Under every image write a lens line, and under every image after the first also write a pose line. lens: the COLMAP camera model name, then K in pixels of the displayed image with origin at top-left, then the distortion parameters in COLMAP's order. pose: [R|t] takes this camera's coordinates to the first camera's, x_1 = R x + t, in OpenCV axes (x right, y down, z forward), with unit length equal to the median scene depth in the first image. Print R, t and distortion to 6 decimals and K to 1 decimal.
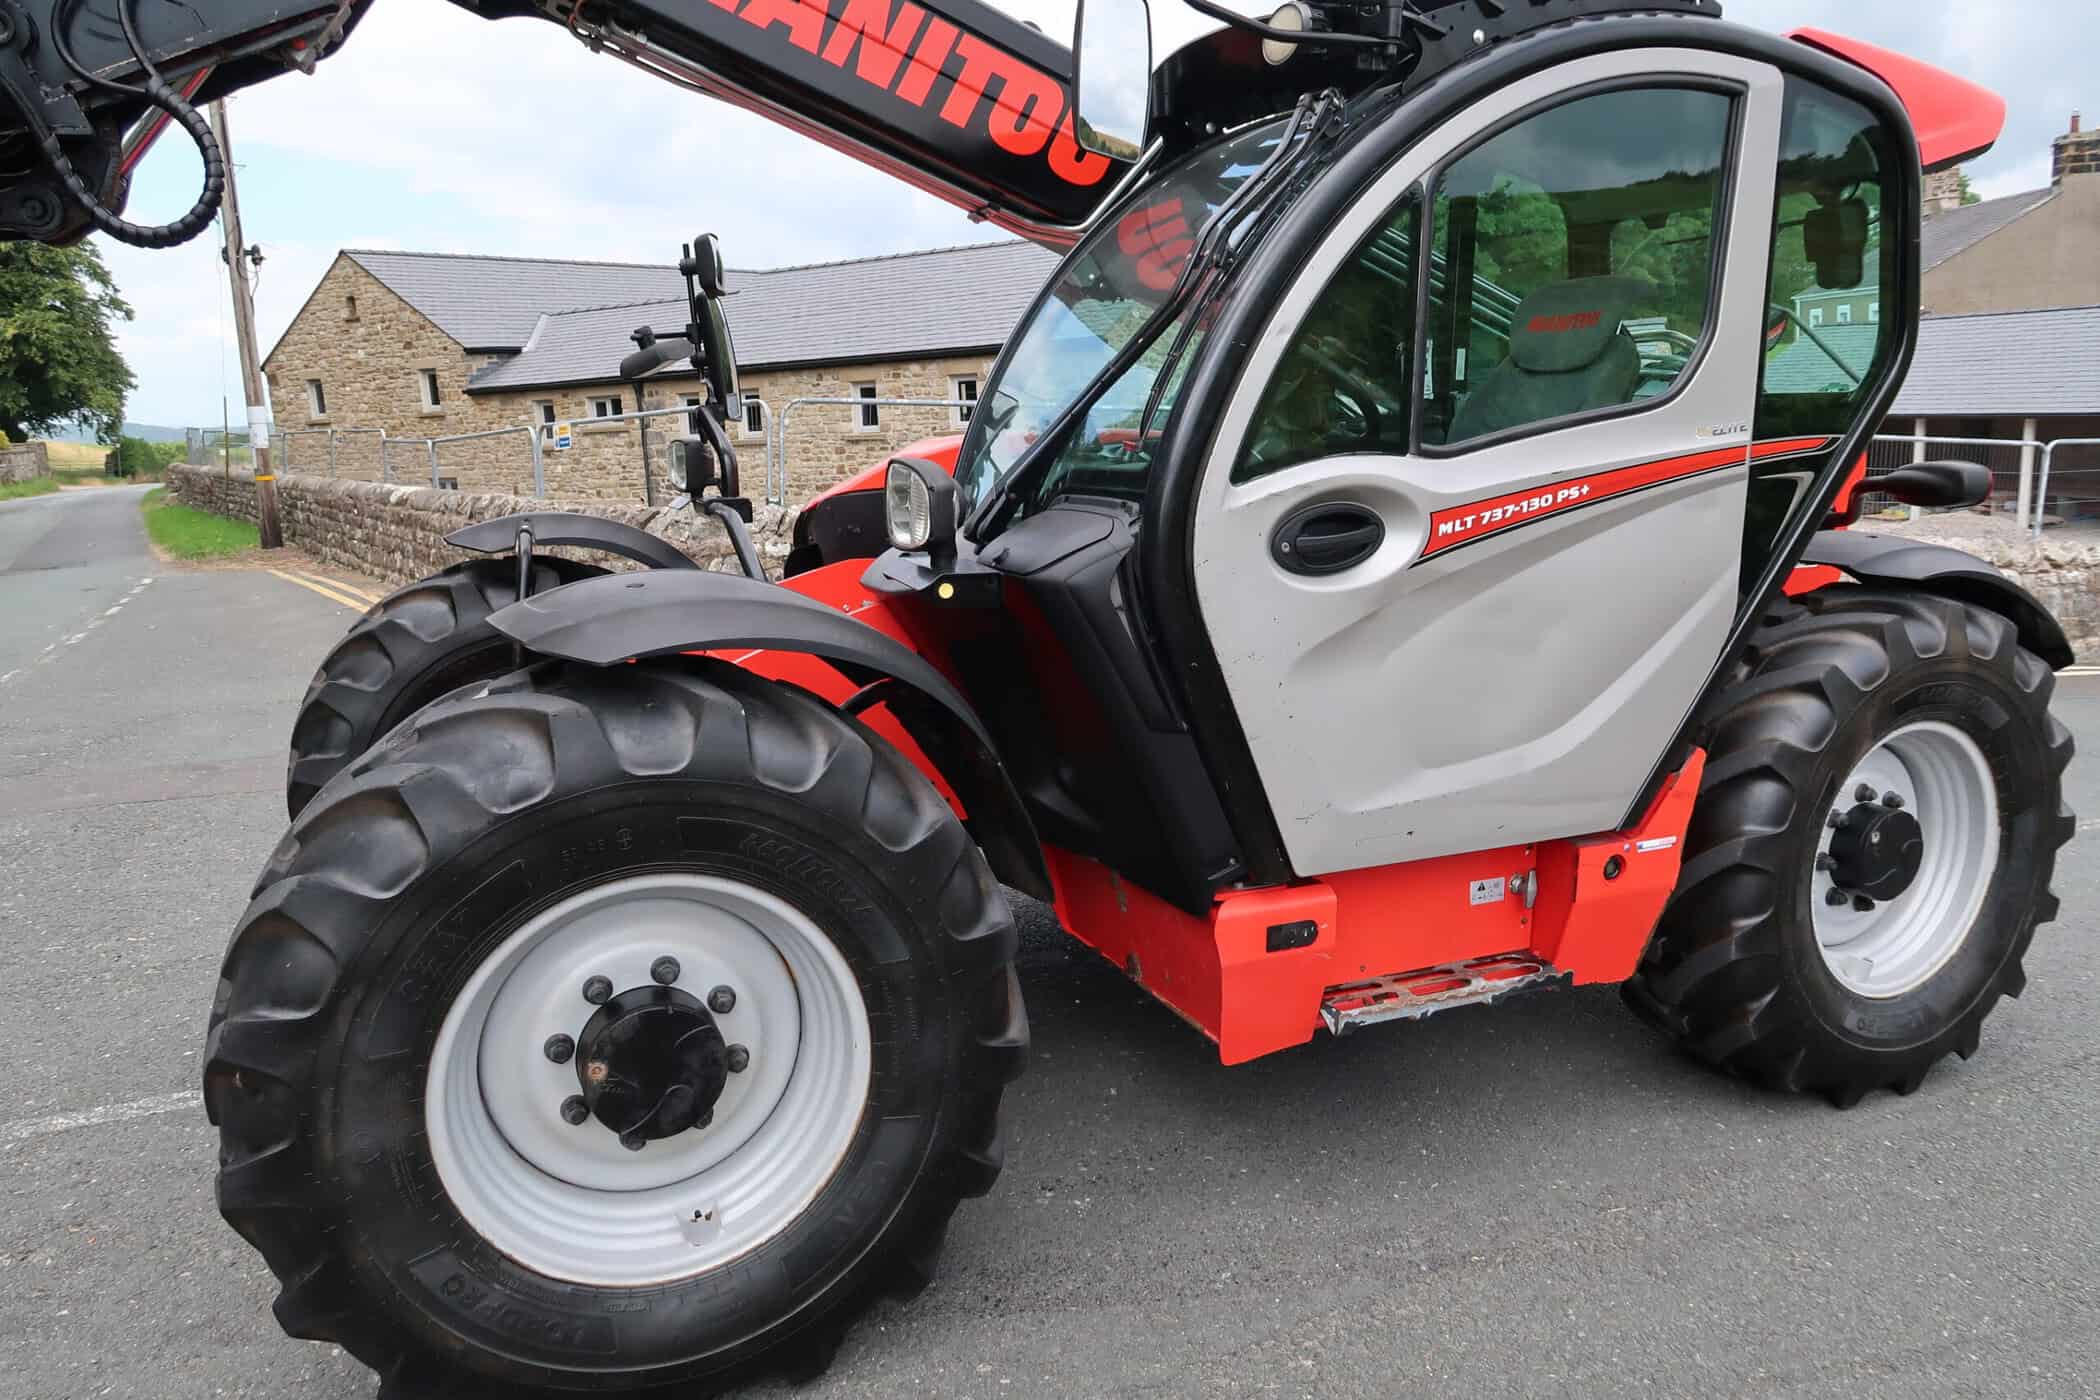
lens RADIAL K [[1428.4, 0, 1050.0], [0, 1428.4, 700.0], [0, 0, 1]] dist [-0.032132, 0.008664]
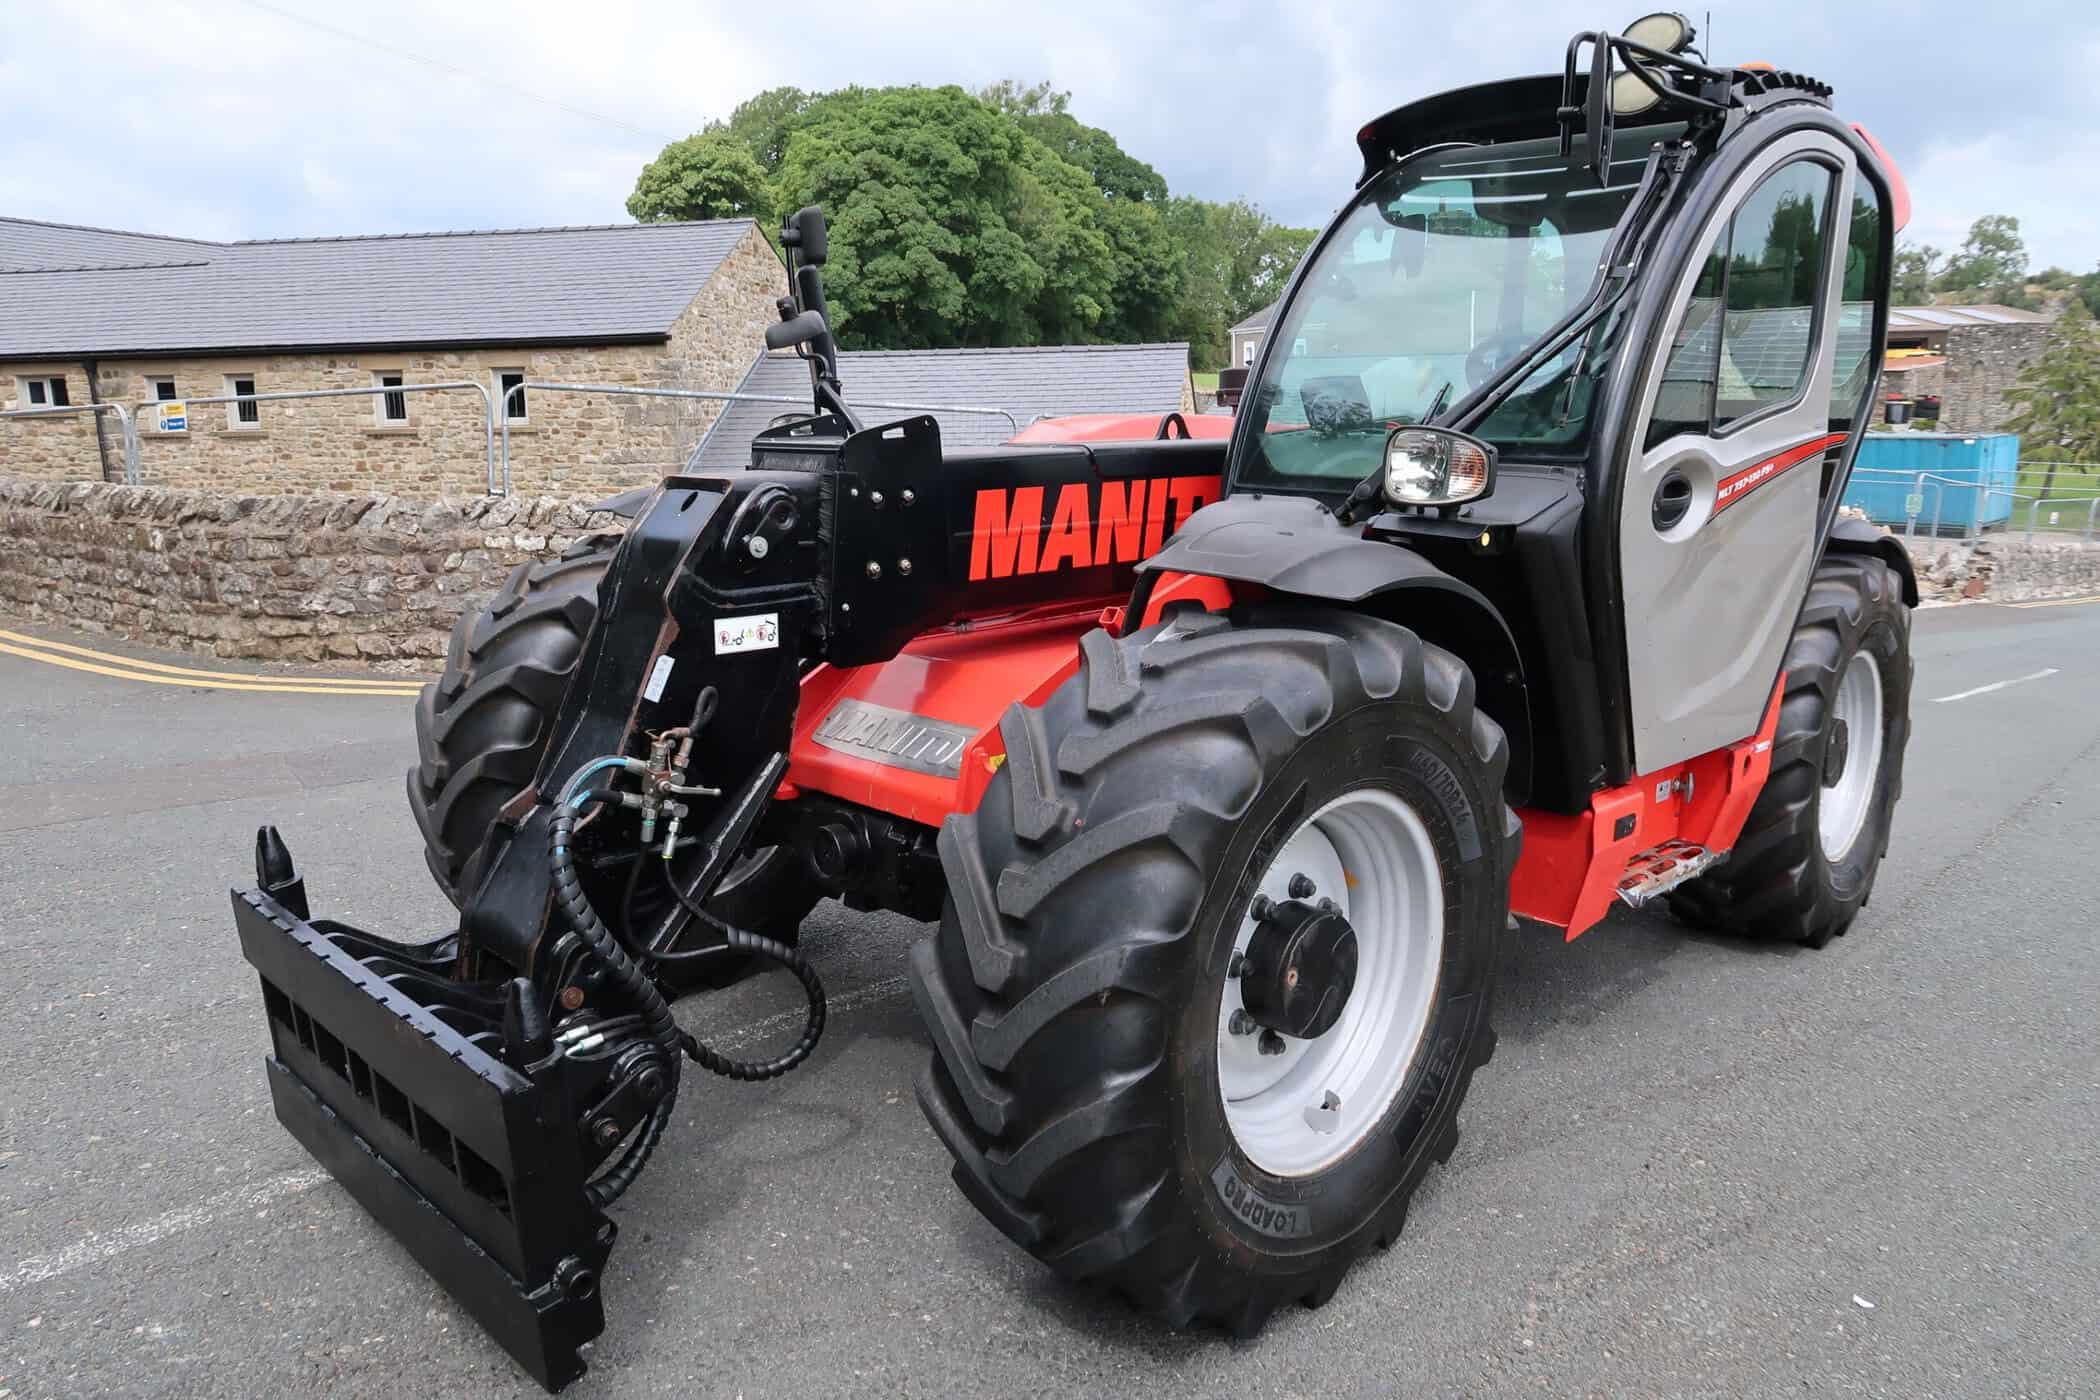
lens RADIAL K [[1428.4, 0, 1050.0], [0, 1428.4, 700.0], [0, 0, 1]] dist [-0.032132, 0.008664]
pose [[0.929832, -0.037924, 0.366026, -0.619138], [0.040334, 0.999186, 0.001065, 0.027218], [-0.365768, 0.013773, 0.930604, 0.032488]]
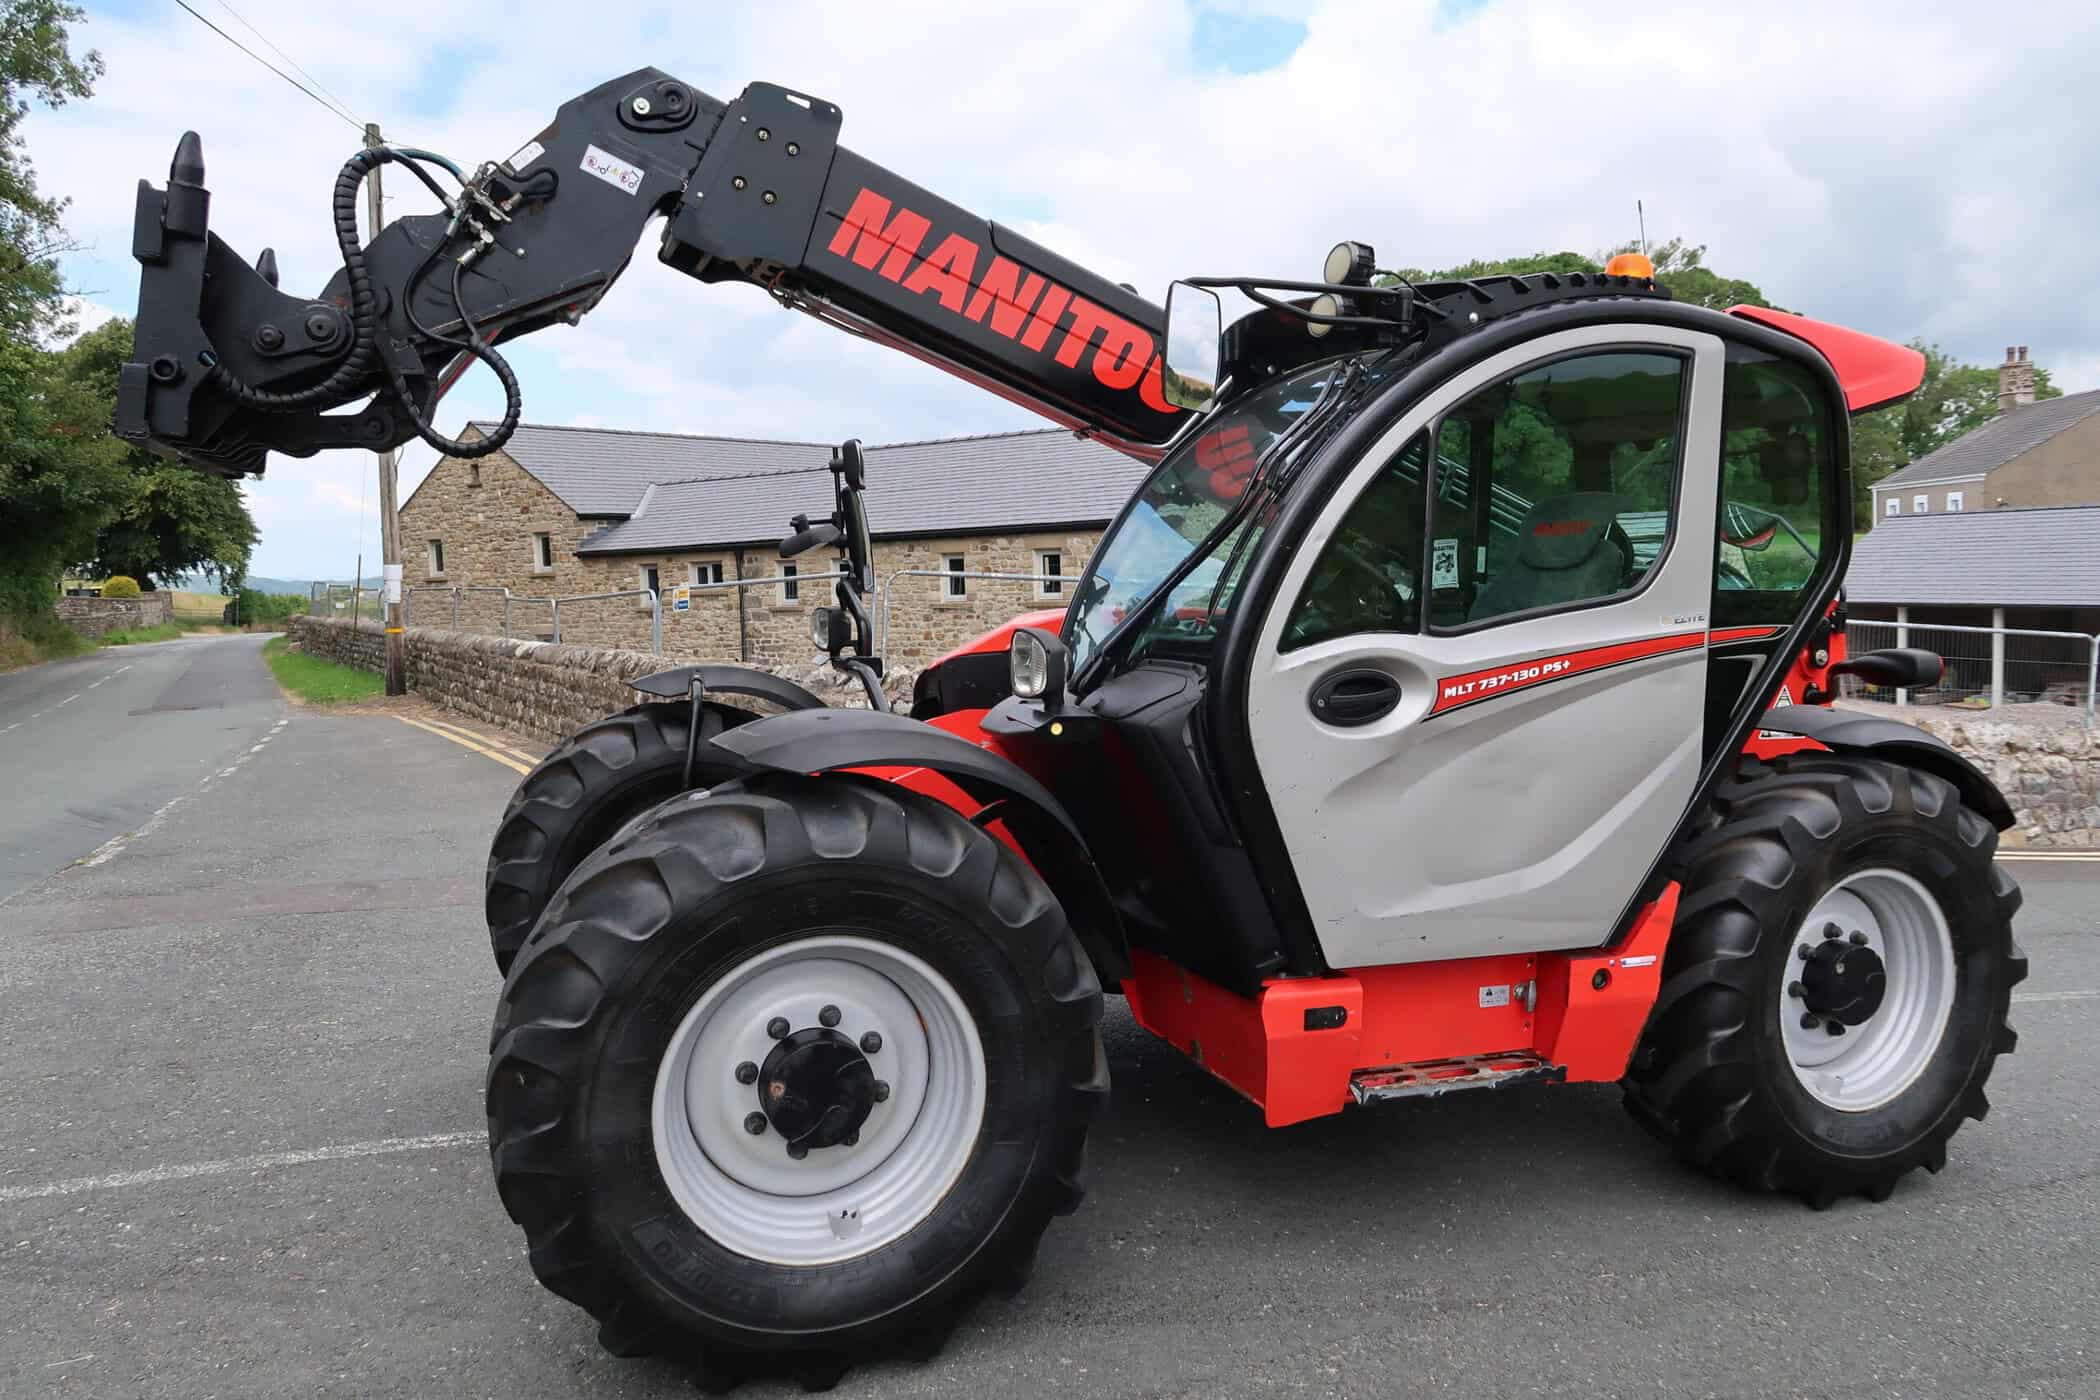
lens RADIAL K [[1435.0, 0, 1043.7], [0, 1435.0, 698.2], [0, 0, 1]] dist [-0.051233, 0.001012]
pose [[0.998044, 0.024703, -0.057430, -0.007140], [-0.031362, 0.992506, -0.118105, 0.037000], [0.054082, 0.119675, 0.991339, -0.222036]]
